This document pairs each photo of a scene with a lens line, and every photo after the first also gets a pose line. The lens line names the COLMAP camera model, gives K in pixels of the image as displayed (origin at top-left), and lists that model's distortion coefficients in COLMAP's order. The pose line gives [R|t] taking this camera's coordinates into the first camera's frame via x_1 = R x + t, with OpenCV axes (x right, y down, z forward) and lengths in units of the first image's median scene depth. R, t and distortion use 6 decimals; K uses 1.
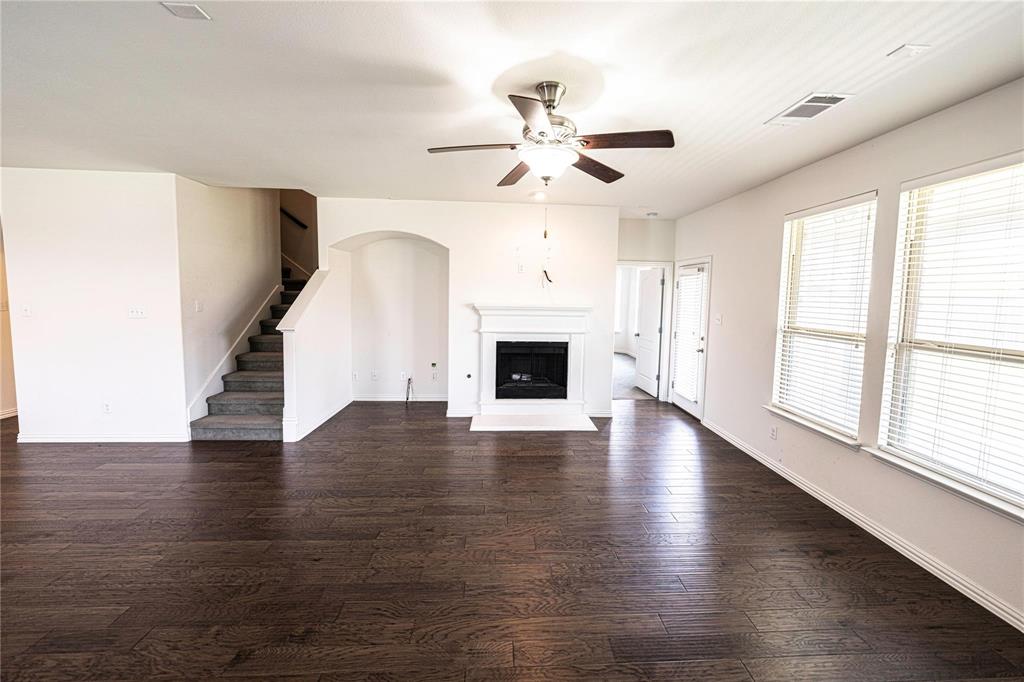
lens RADIAL K [[376.6, 0, 524.7], [0, 376.6, 326.7], [0, 0, 1]] dist [0.000018, -0.000037]
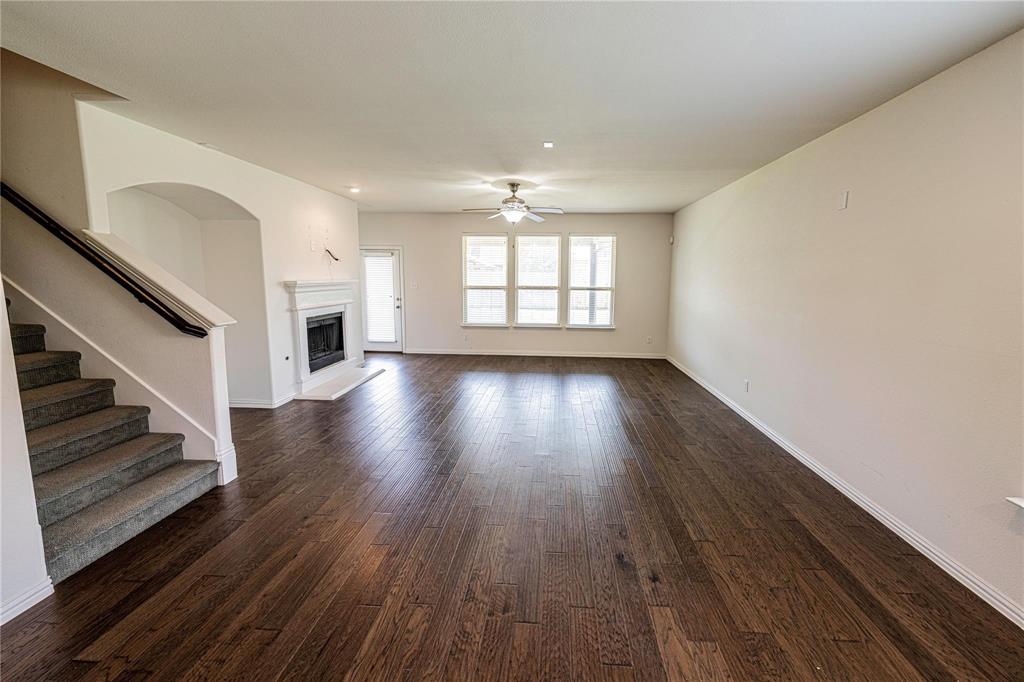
lens RADIAL K [[376.6, 0, 524.7], [0, 376.6, 326.7], [0, 0, 1]] dist [0.000018, -0.000037]
pose [[0.138723, -0.151824, 0.978624, -1.010155], [0.079963, 0.986669, 0.141737, -0.035034], [-0.987098, 0.058591, 0.149014, 0.266966]]
